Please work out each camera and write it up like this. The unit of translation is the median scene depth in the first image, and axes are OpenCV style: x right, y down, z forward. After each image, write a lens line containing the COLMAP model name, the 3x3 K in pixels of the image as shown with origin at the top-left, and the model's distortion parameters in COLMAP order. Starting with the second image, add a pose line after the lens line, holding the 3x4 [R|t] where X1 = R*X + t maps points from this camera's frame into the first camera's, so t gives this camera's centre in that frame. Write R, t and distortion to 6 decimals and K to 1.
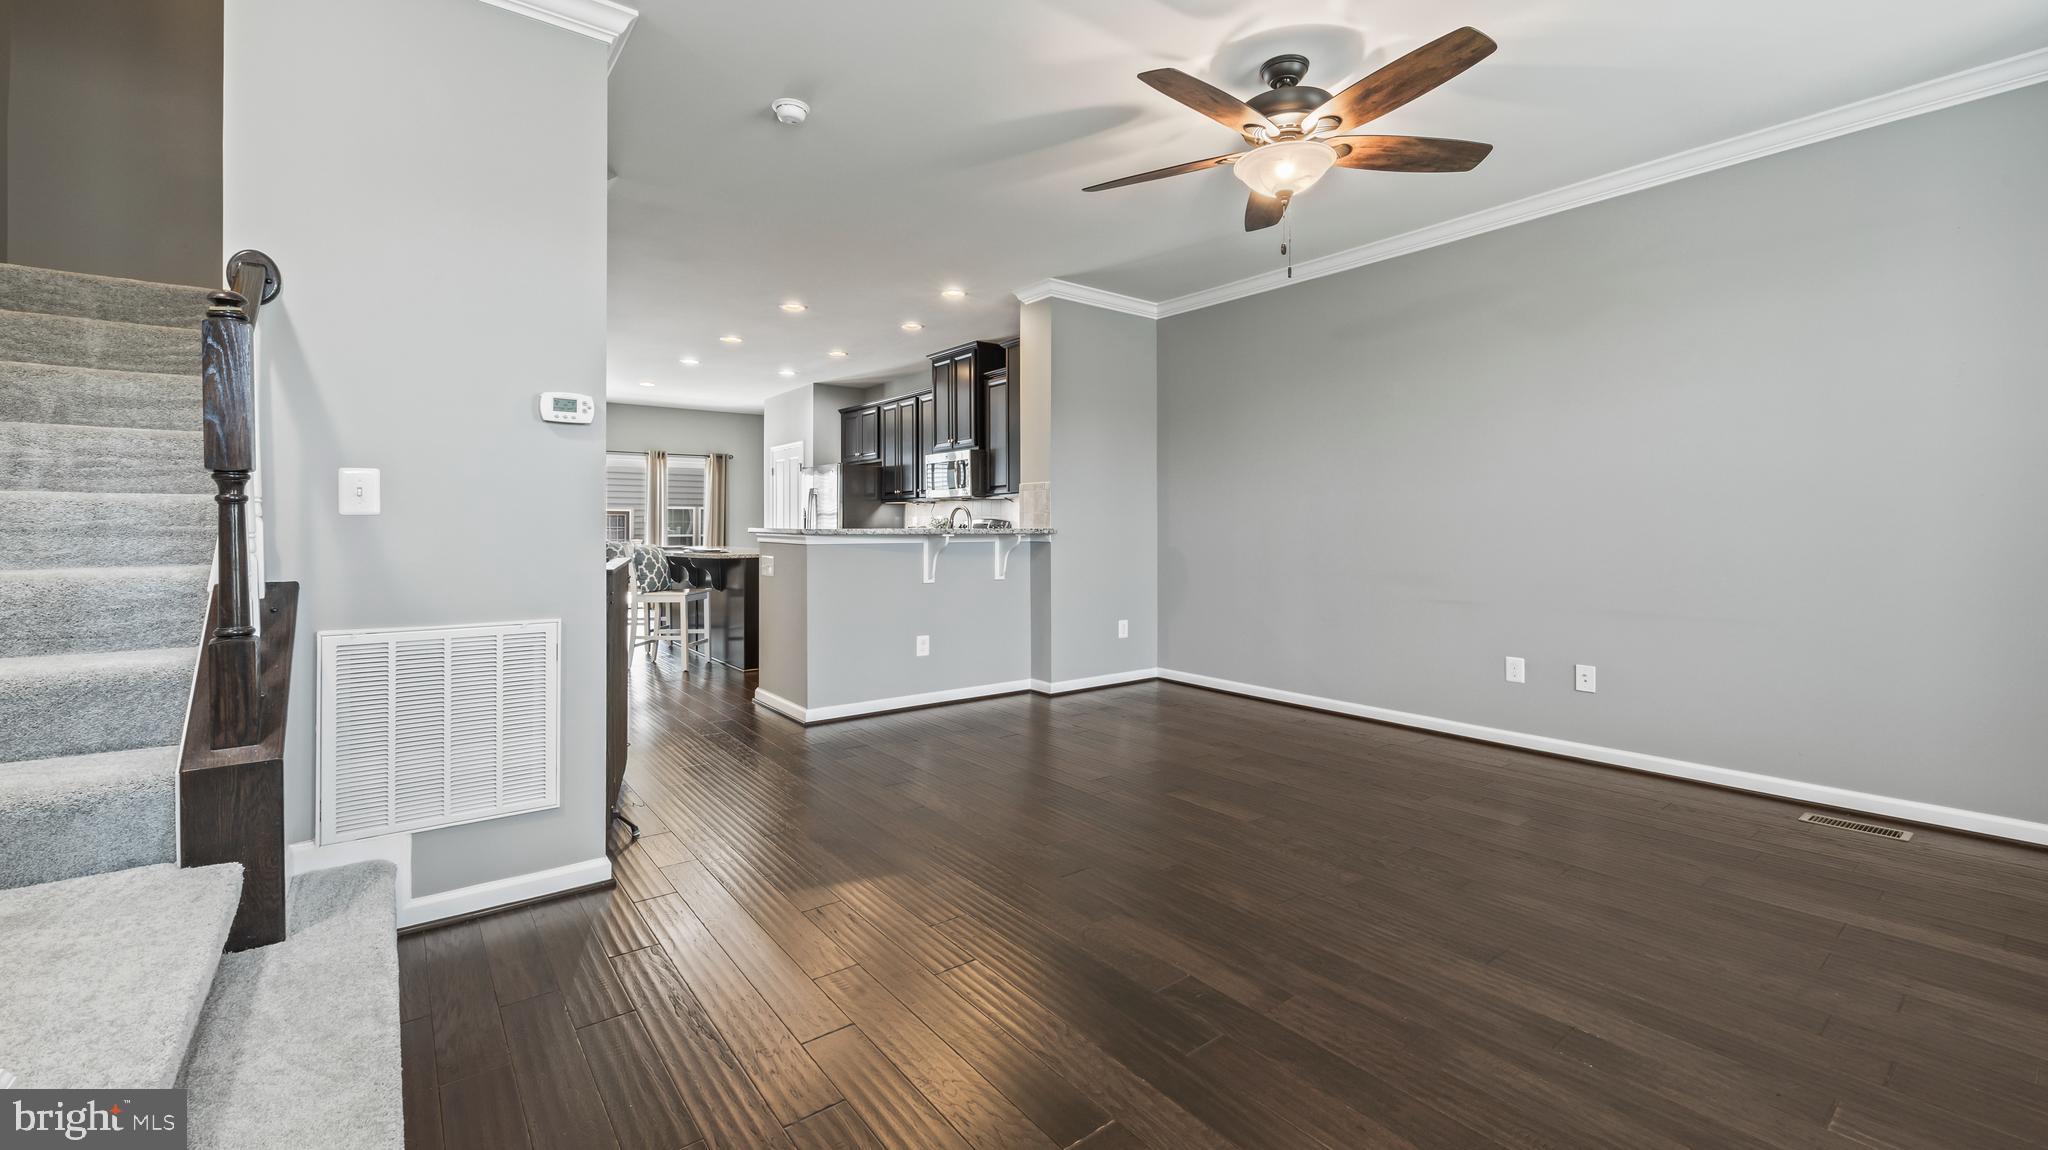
lens RADIAL K [[818.6, 0, 1026.5], [0, 818.6, 525.0], [0, 0, 1]] dist [0.000951, 0.000062]
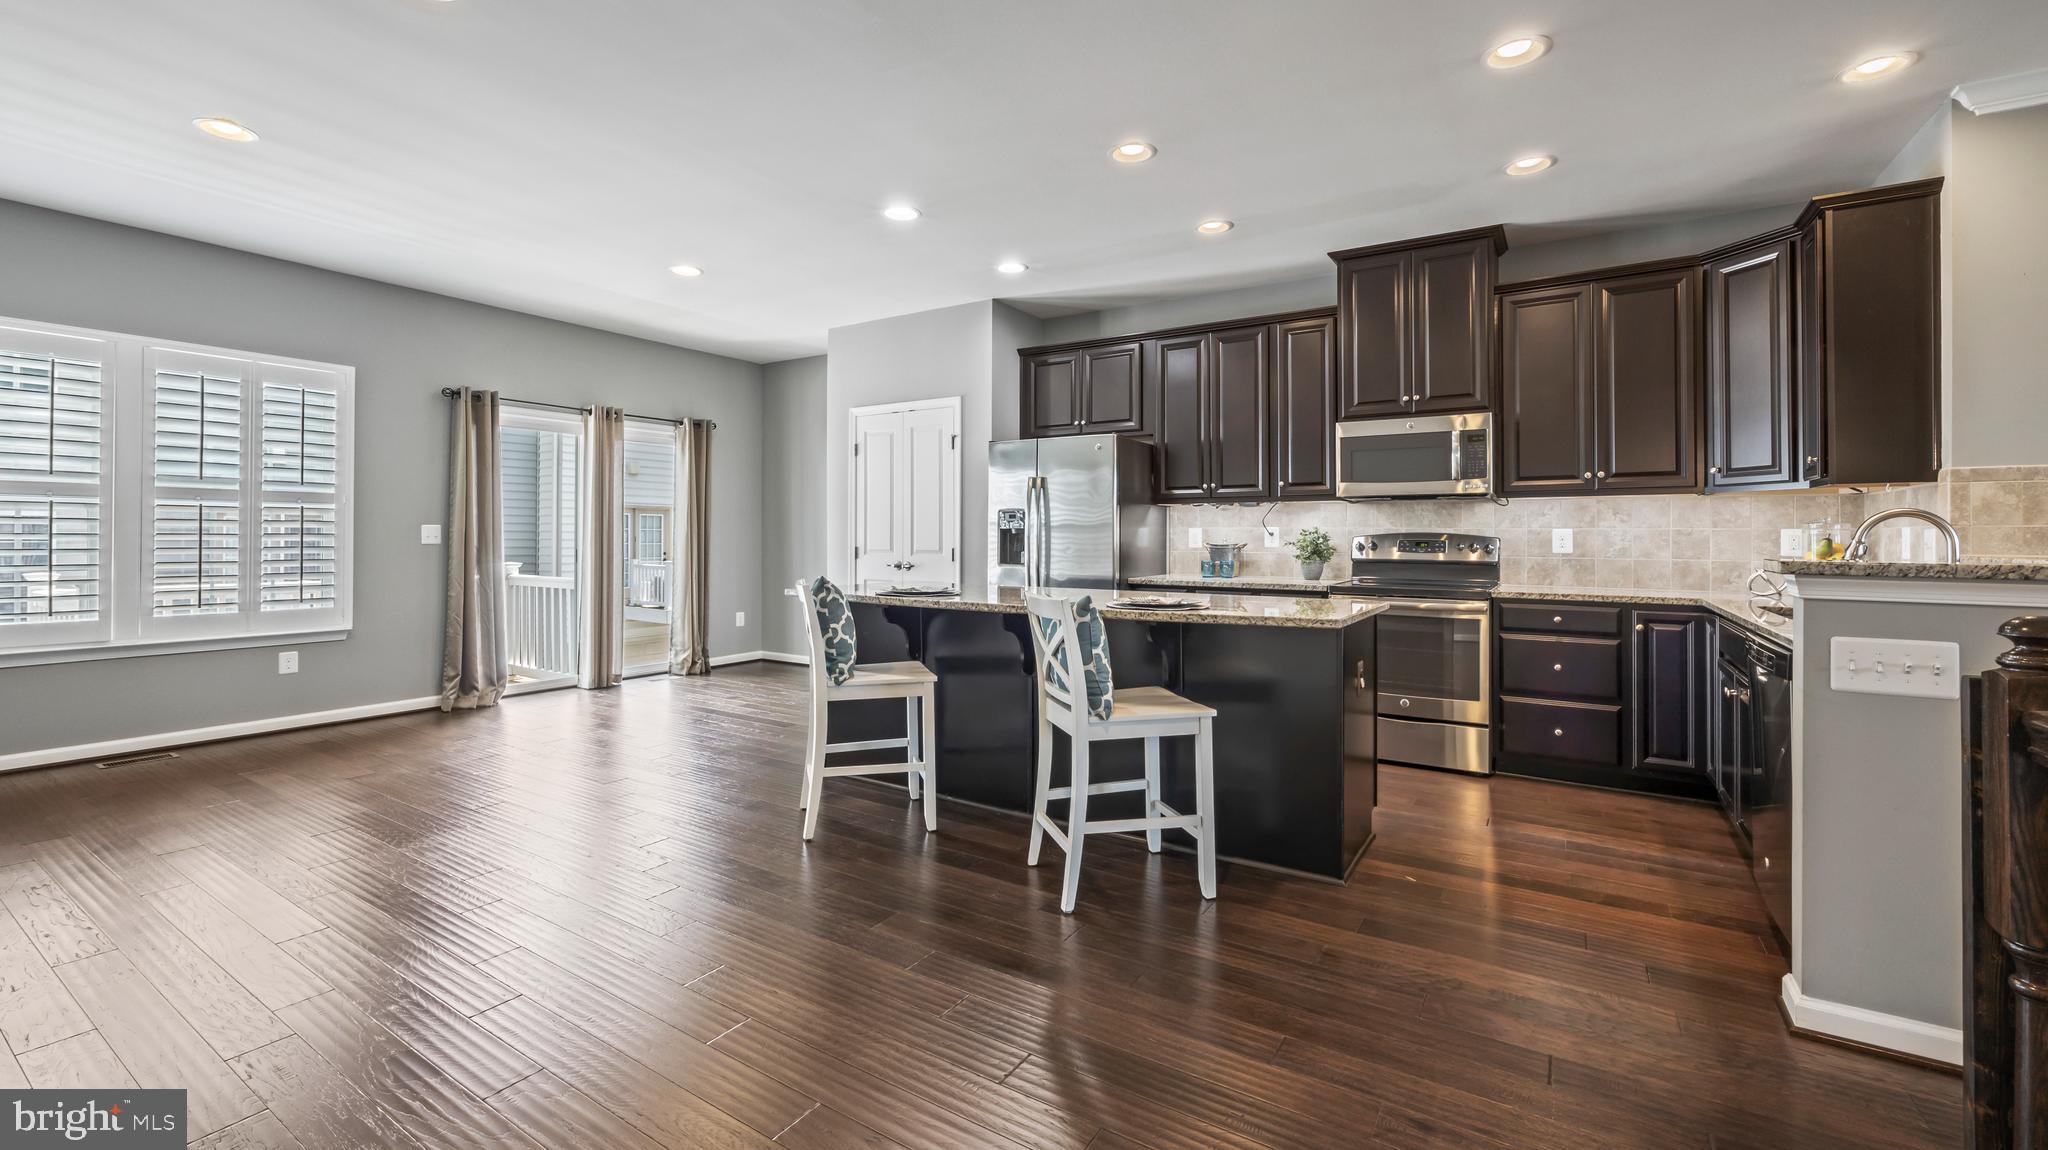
lens RADIAL K [[837.6, 0, 1054.8], [0, 837.6, 542.9], [0, 0, 1]] dist [0.000025, 0.000119]
pose [[0.941704, 0.001490, 0.336438, -0.489238], [-0.004215, 0.999964, 0.007370, -0.003474], [-0.336415, -0.008358, 0.941677, 0.486666]]
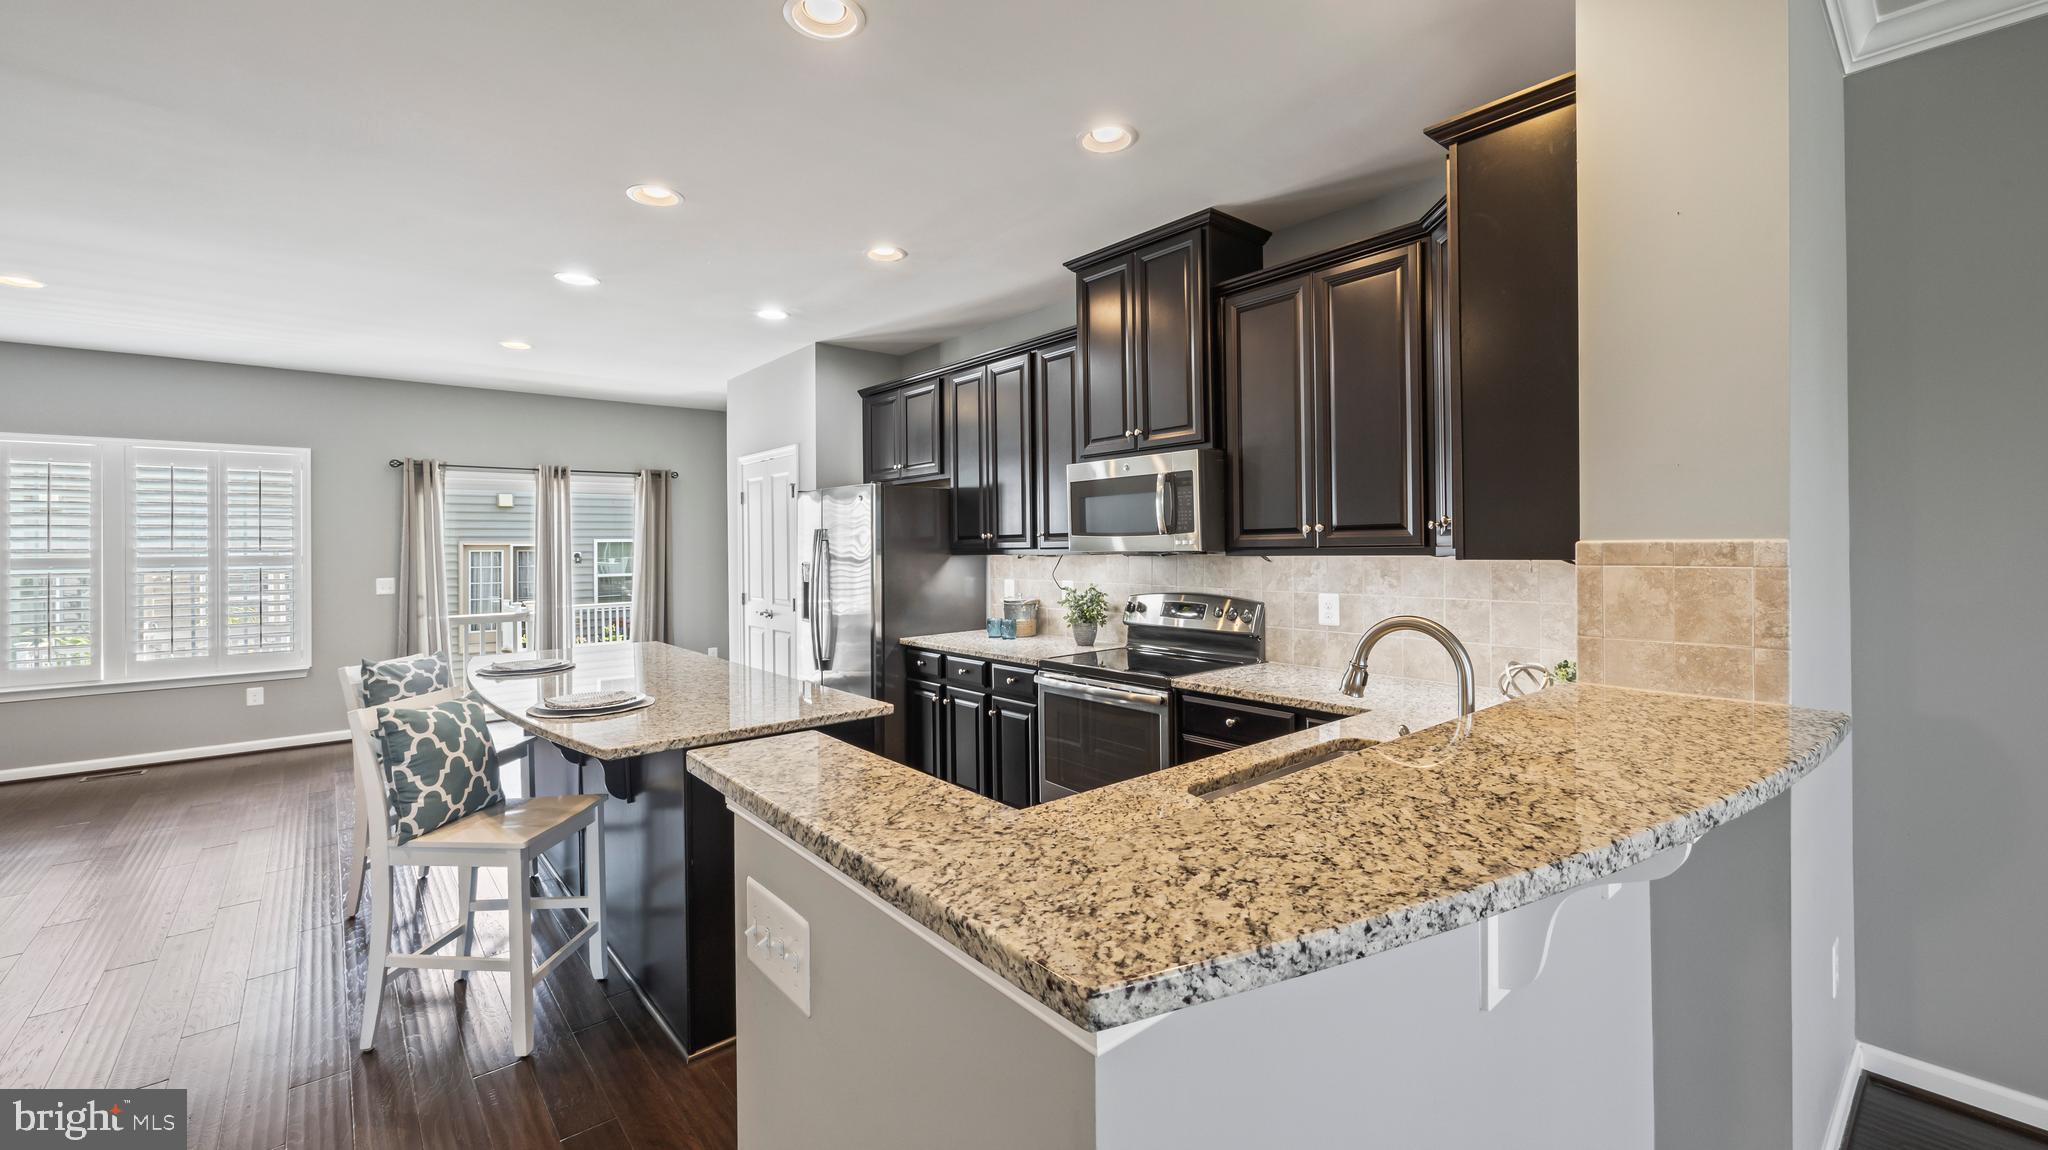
lens RADIAL K [[830.7, 0, 1032.3], [0, 830.7, 553.8], [0, 0, 1]] dist [-0.001163, 0.000056]
pose [[0.998849, -0.010116, 0.046891, -0.160803], [0.009727, 0.999917, 0.008504, -0.034715], [-0.046973, -0.008039, 0.998864, 0.483229]]
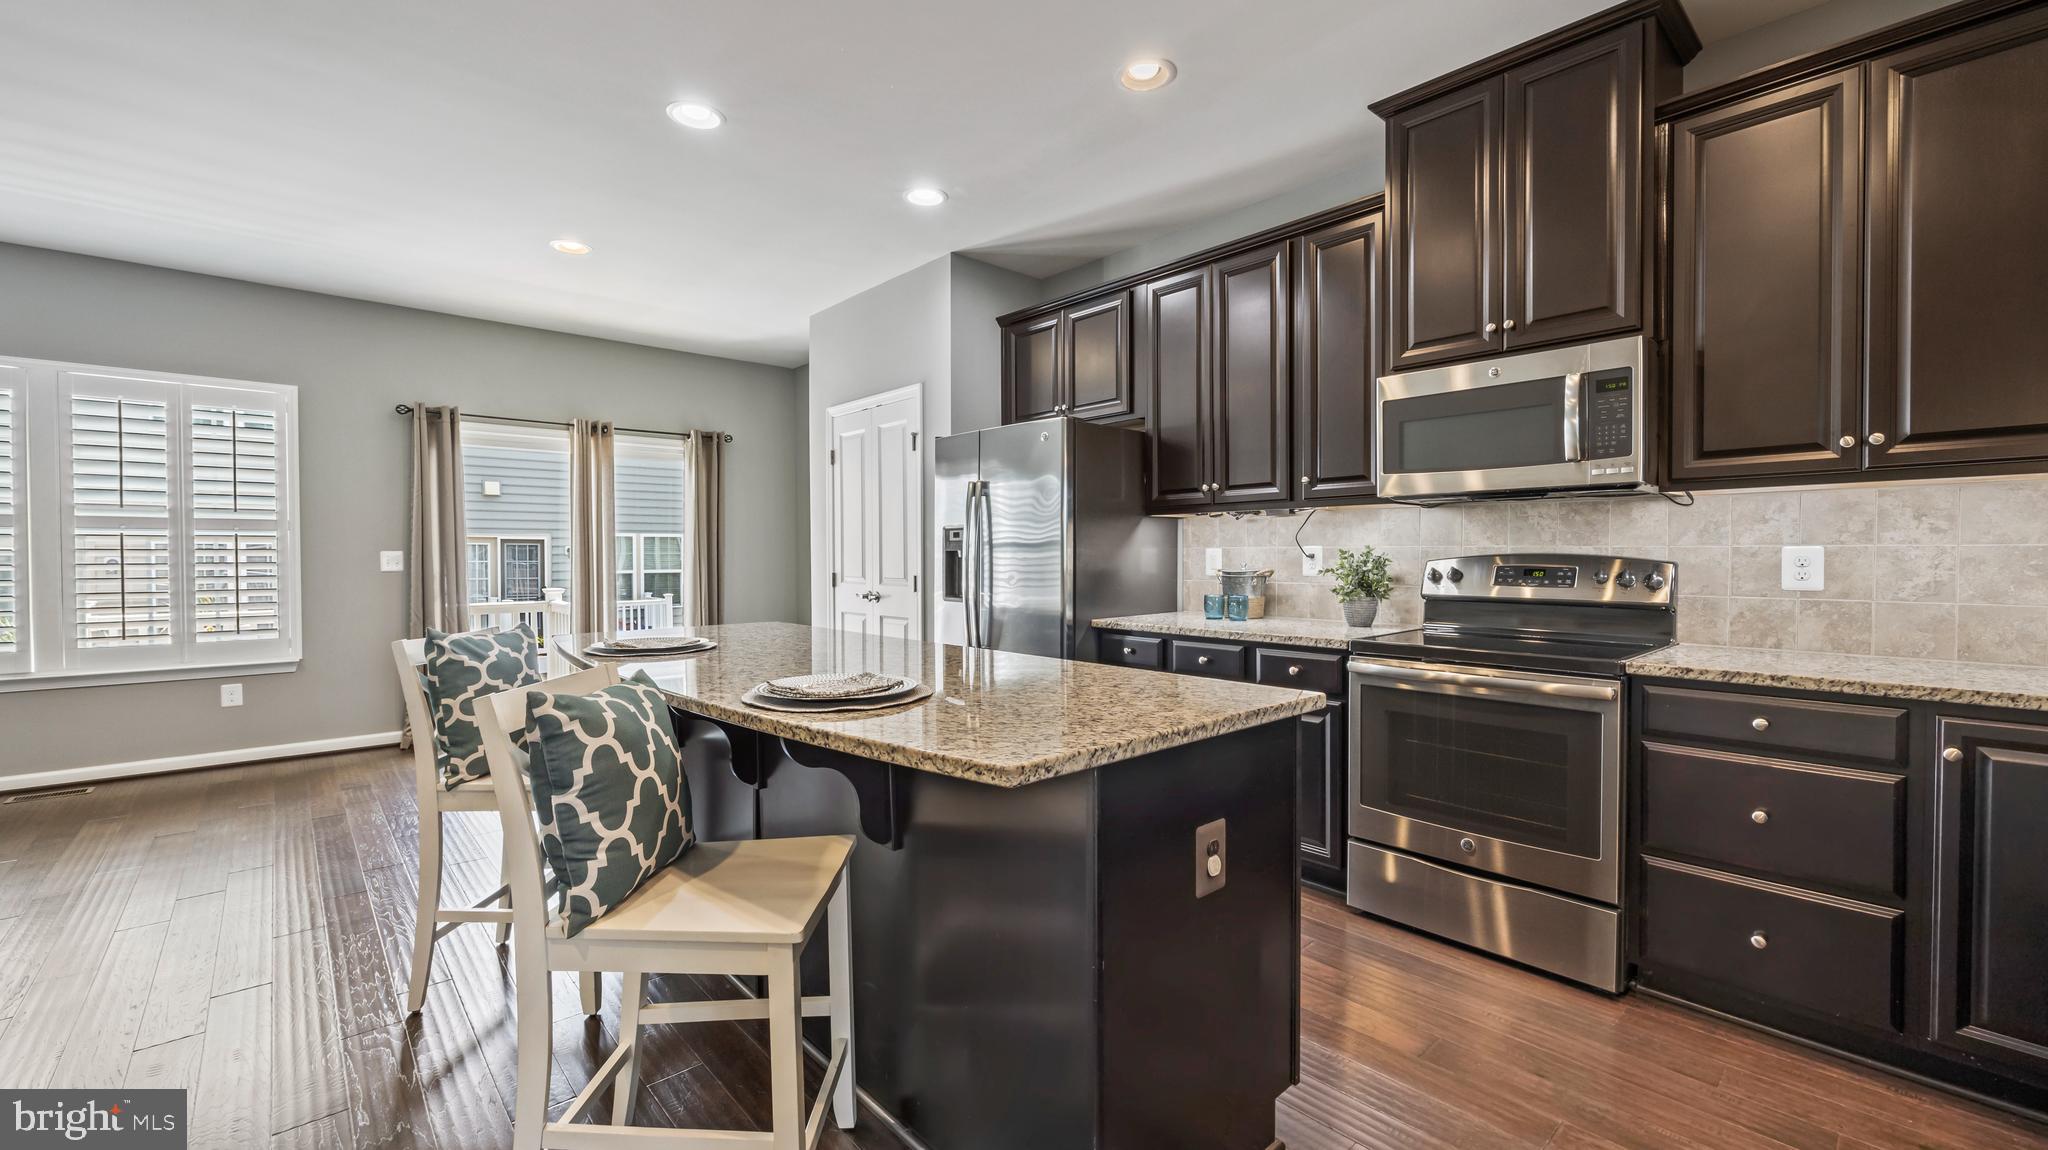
lens RADIAL K [[845.8, 0, 1042.4], [0, 845.8, 581.5], [0, 0, 1]] dist [-0.001381, -0.000189]
pose [[0.997102, -0.004736, 0.075933, -0.286592], [0.002301, 0.999481, 0.032124, -0.007530], [-0.076046, -0.031856, 0.996595, 0.610484]]
